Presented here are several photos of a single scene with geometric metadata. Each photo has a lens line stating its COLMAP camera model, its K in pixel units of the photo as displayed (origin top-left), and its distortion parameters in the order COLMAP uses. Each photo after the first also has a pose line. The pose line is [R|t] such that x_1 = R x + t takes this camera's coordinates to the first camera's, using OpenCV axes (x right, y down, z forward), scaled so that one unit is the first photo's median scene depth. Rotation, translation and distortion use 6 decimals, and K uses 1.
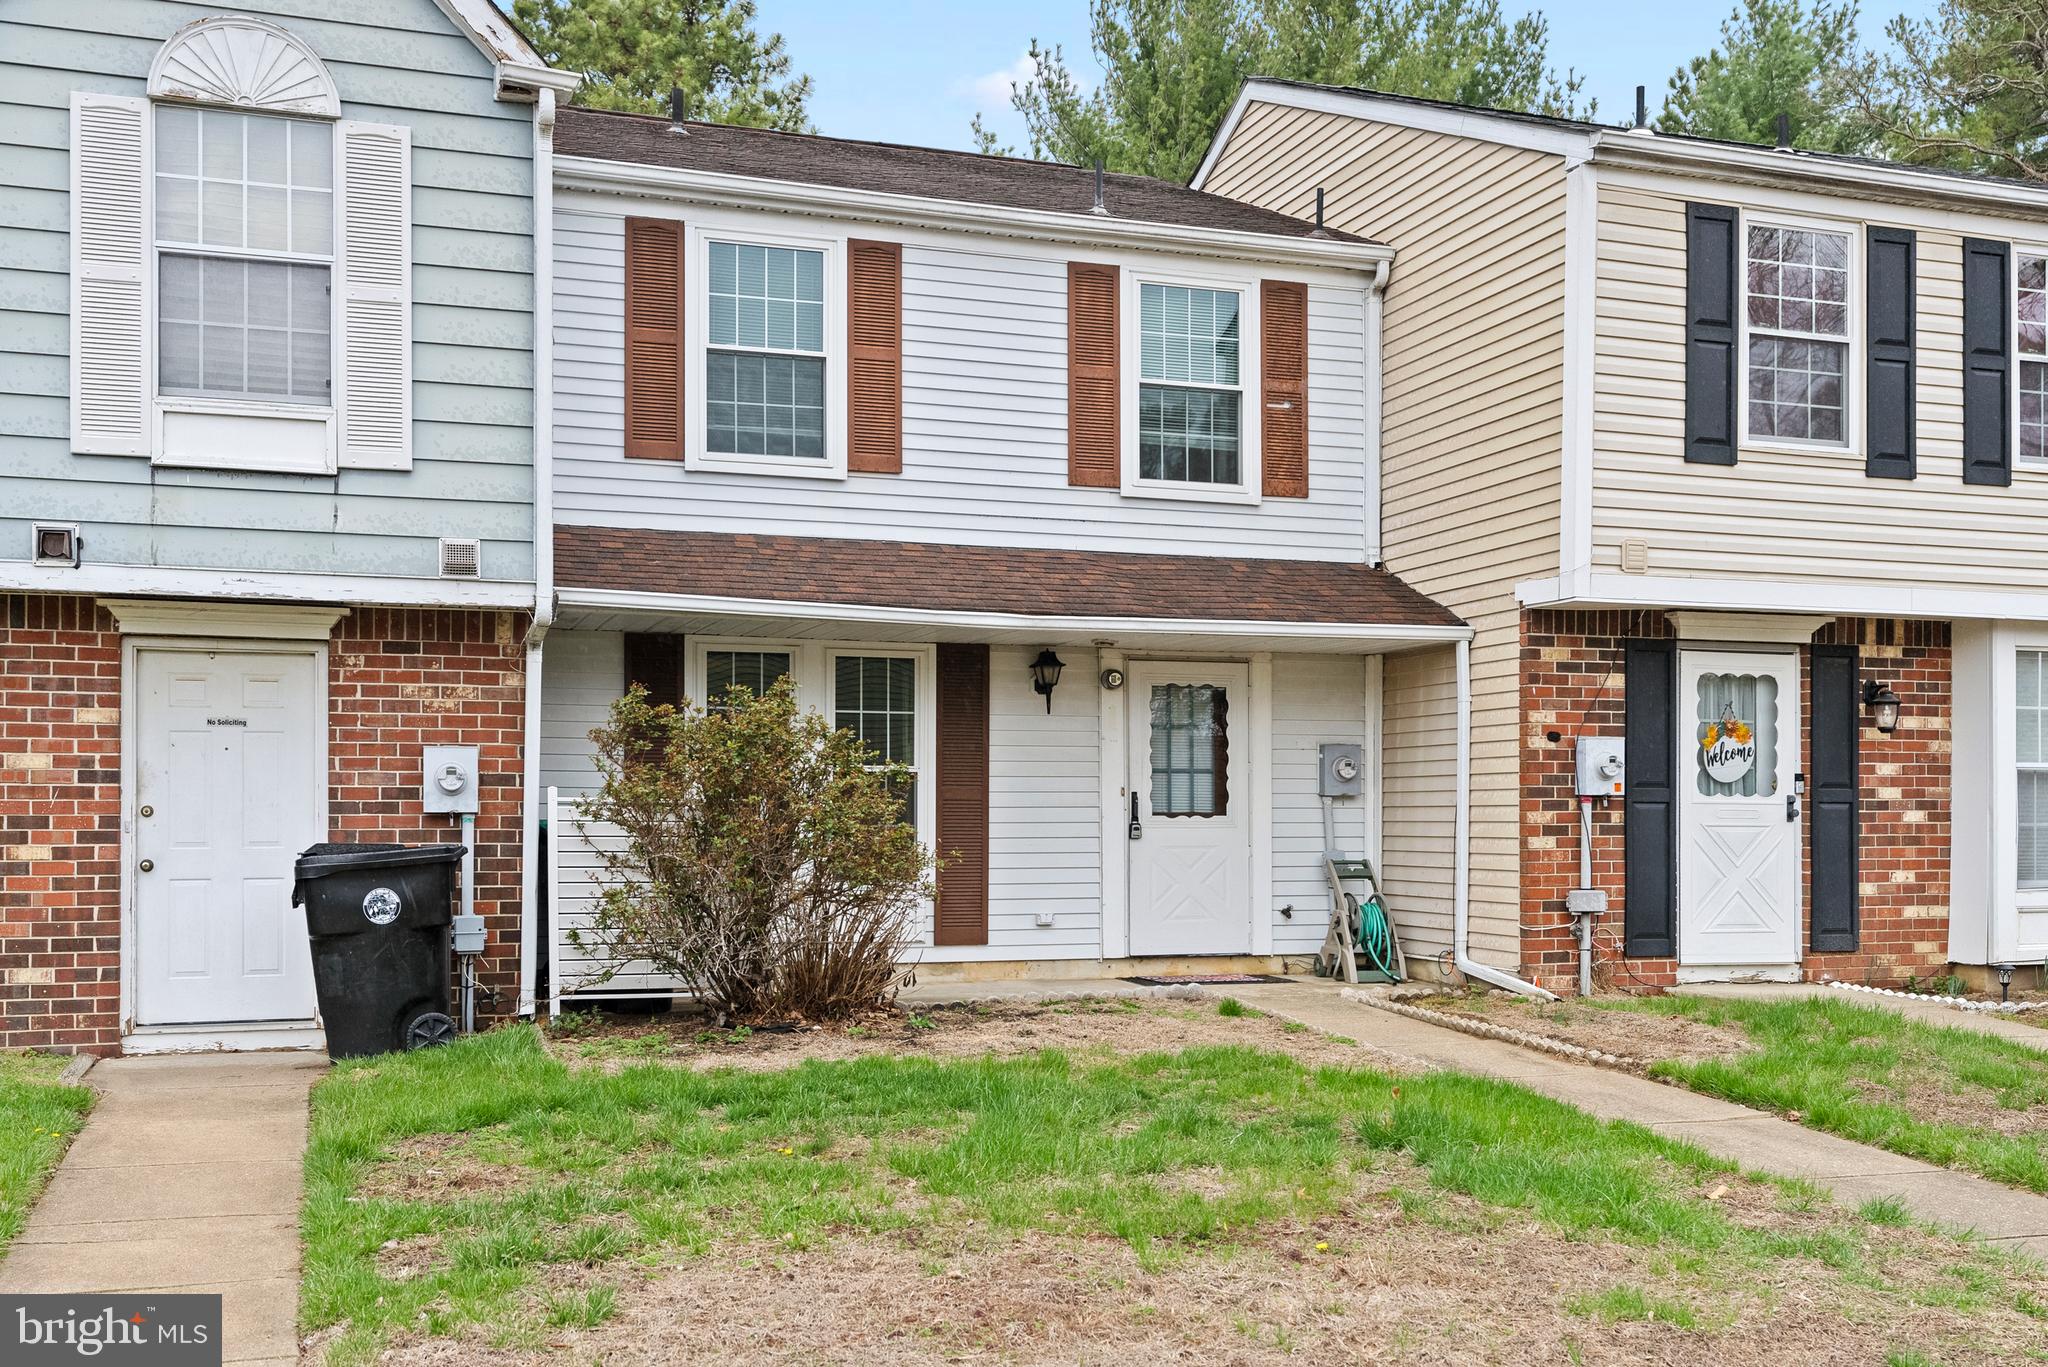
lens RADIAL K [[2024.7, 0, 1024.0], [0, 2024.7, 702.7], [0, 0, 1]] dist [0.015408, 0.000000]
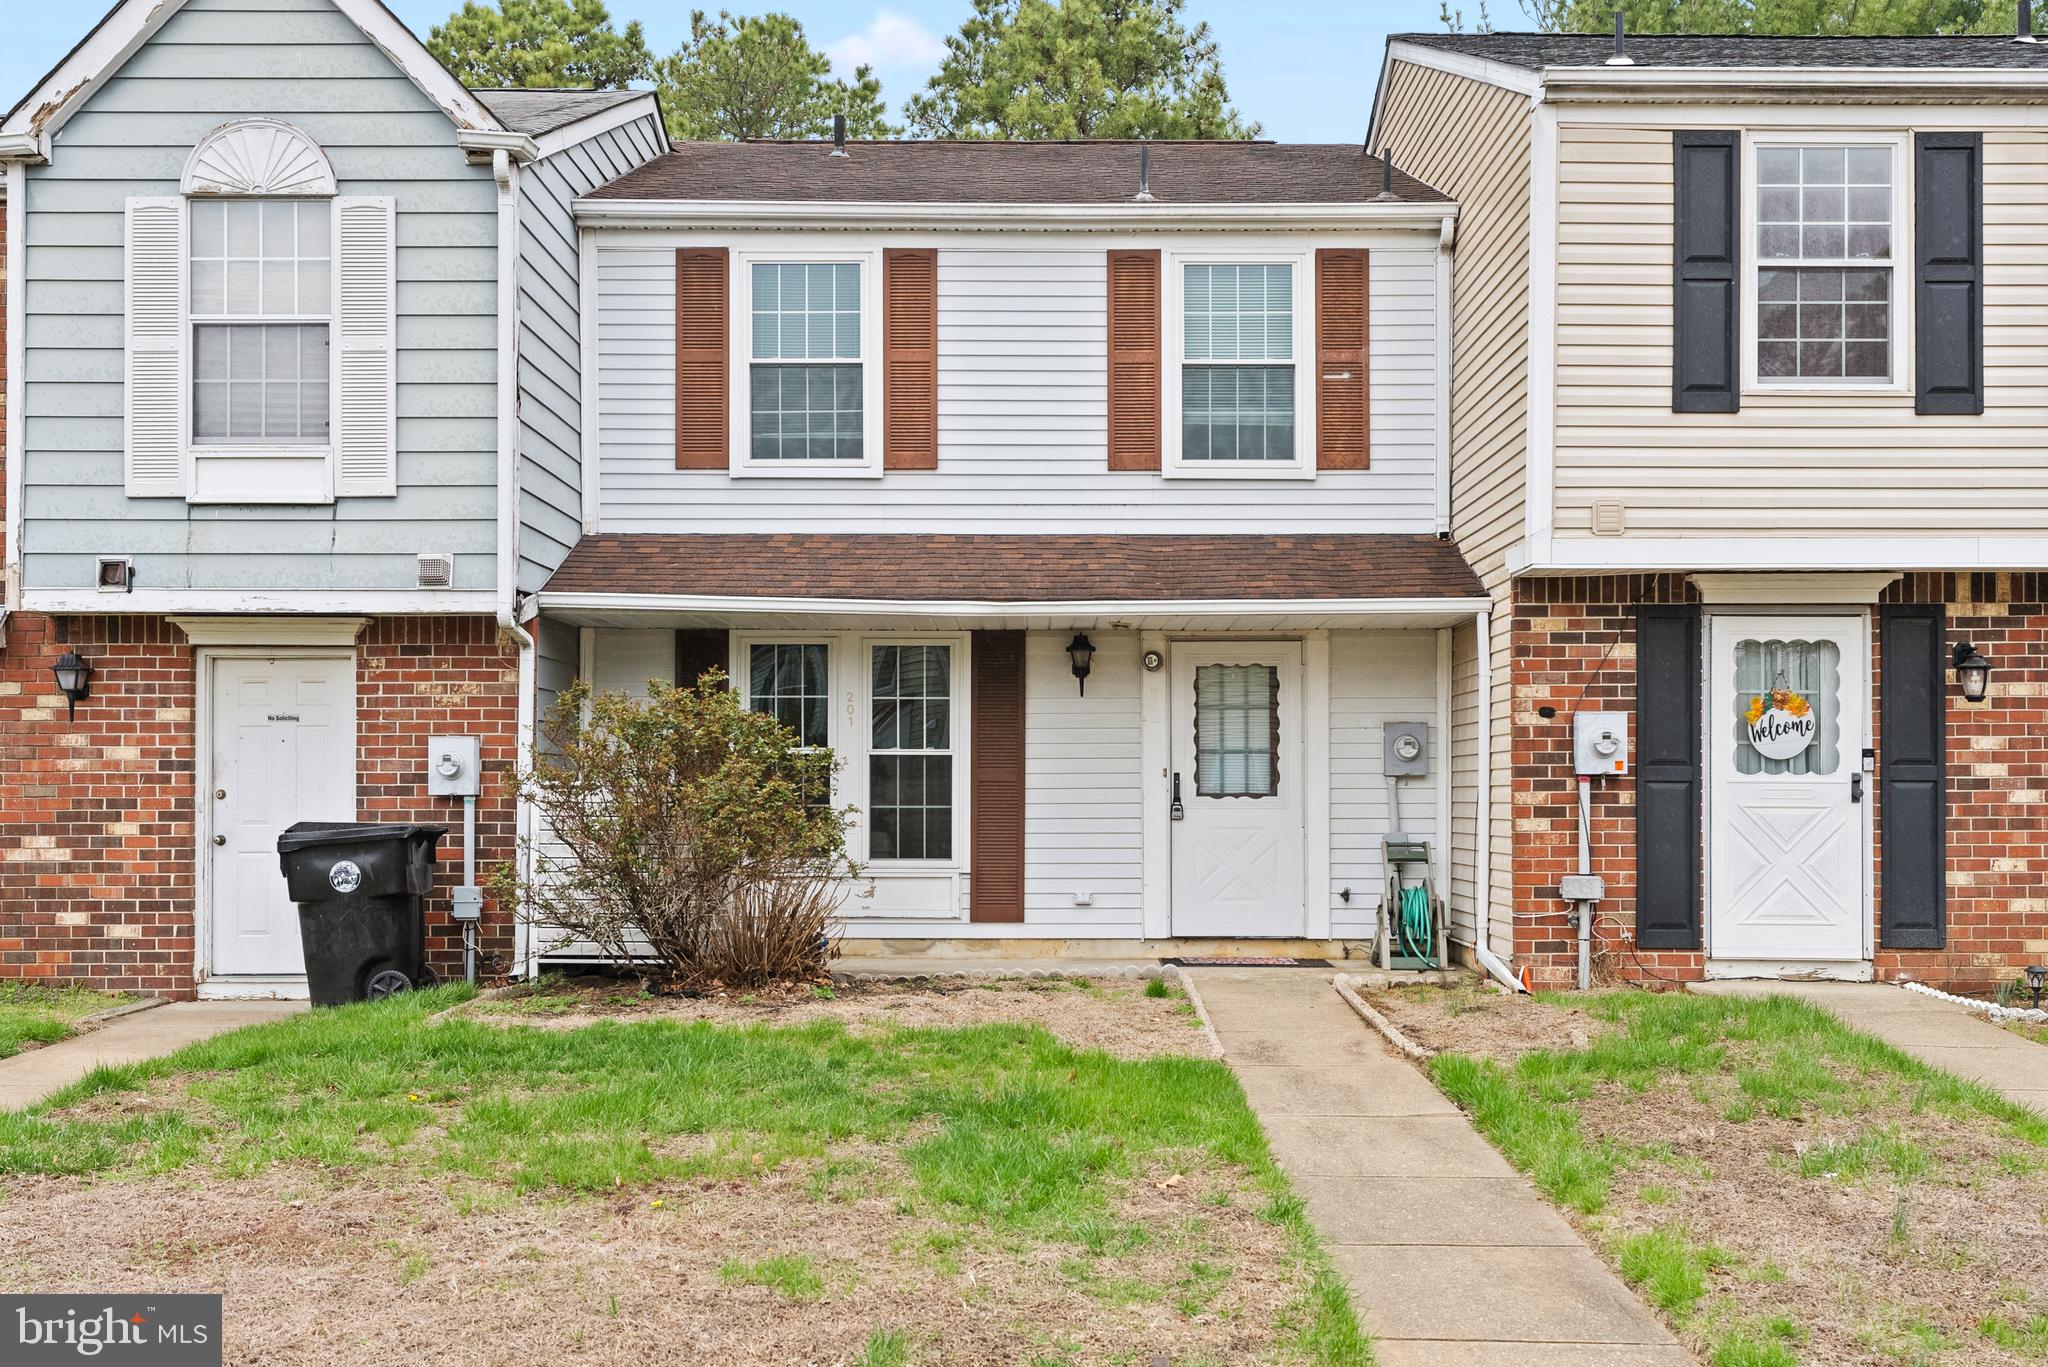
lens RADIAL K [[2039.3, 0, 1024.2], [0, 2039.3, 671.1], [0, 0, 1]] dist [0.018115, 0.000000]
pose [[0.943723, -0.021570, -0.330033, 0.337008], [0.019909, 0.999766, -0.008413, 0.000830], [0.330138, 0.001369, 0.943932, 0.023934]]
